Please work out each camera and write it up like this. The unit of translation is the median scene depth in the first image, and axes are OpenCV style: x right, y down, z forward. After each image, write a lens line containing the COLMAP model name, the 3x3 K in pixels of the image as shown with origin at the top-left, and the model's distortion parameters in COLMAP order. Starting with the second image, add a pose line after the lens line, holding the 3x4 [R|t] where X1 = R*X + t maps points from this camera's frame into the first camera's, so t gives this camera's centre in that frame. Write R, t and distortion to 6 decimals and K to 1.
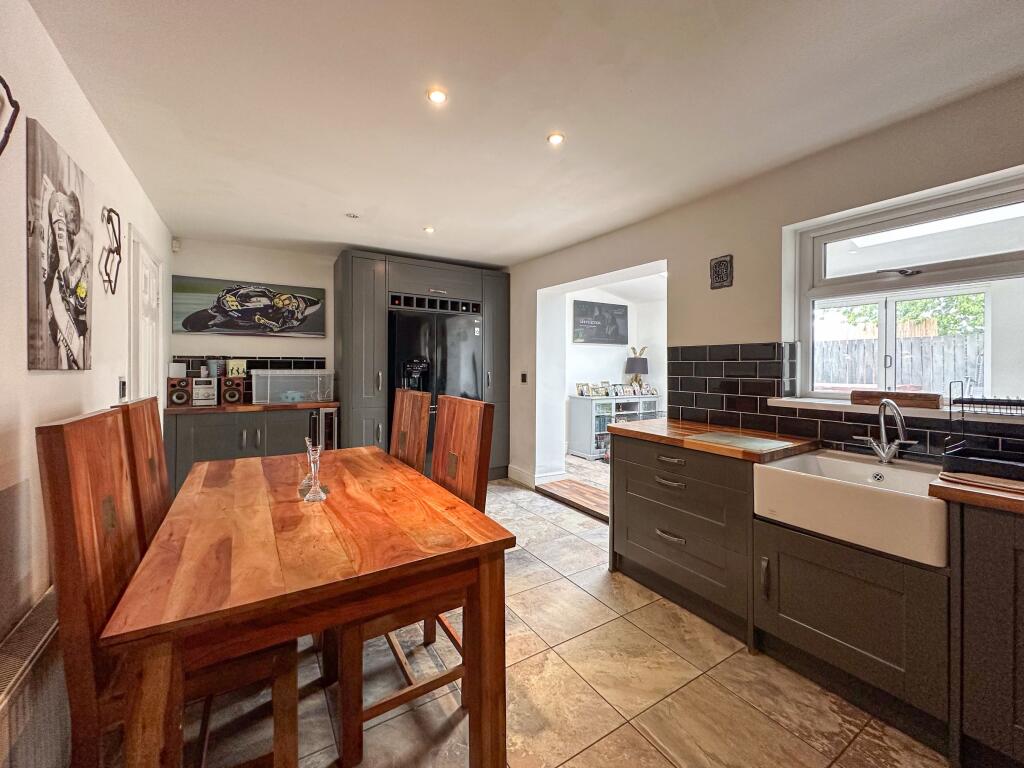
lens RADIAL K [[413.9, 0, 512.5], [0, 413.9, 366.6], [0, 0, 1]] dist [0.000110, -0.000016]
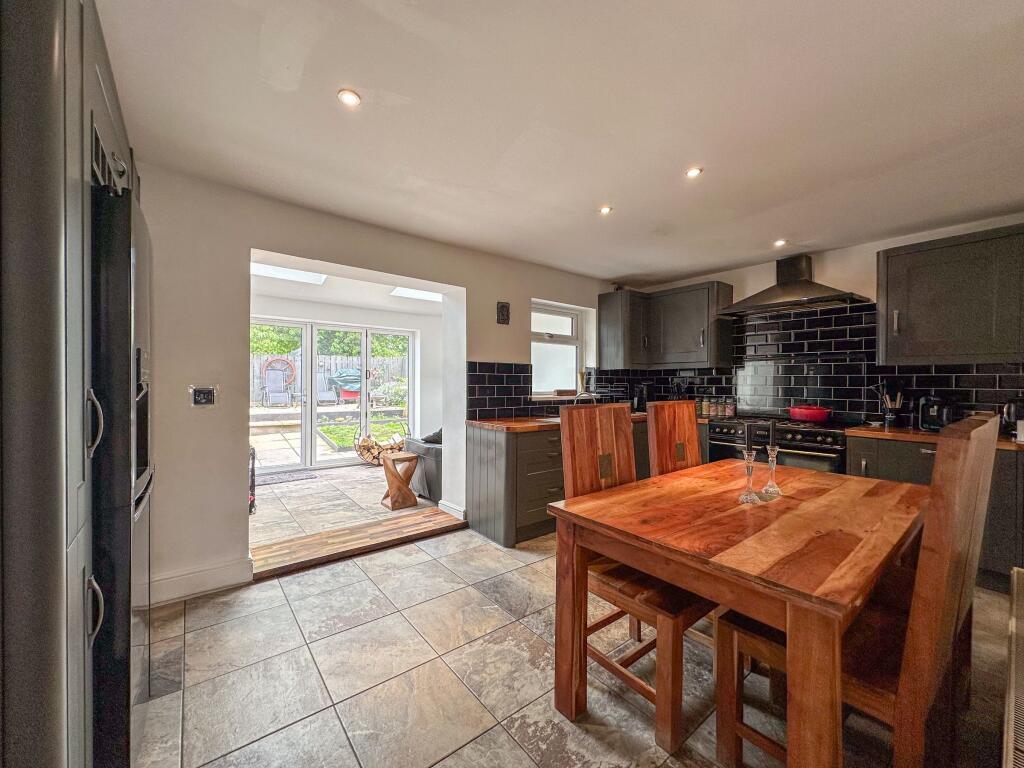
lens RADIAL K [[410.0, 0, 503.0], [0, 410.0, 380.1], [0, 0, 1]] dist [-0.001195, -0.000154]
pose [[-0.103595, -0.001734, 0.994618, -0.831902], [-0.003953, 0.999991, 0.001331, 0.005743], [-0.994612, -0.003794, -0.103601, 1.019665]]
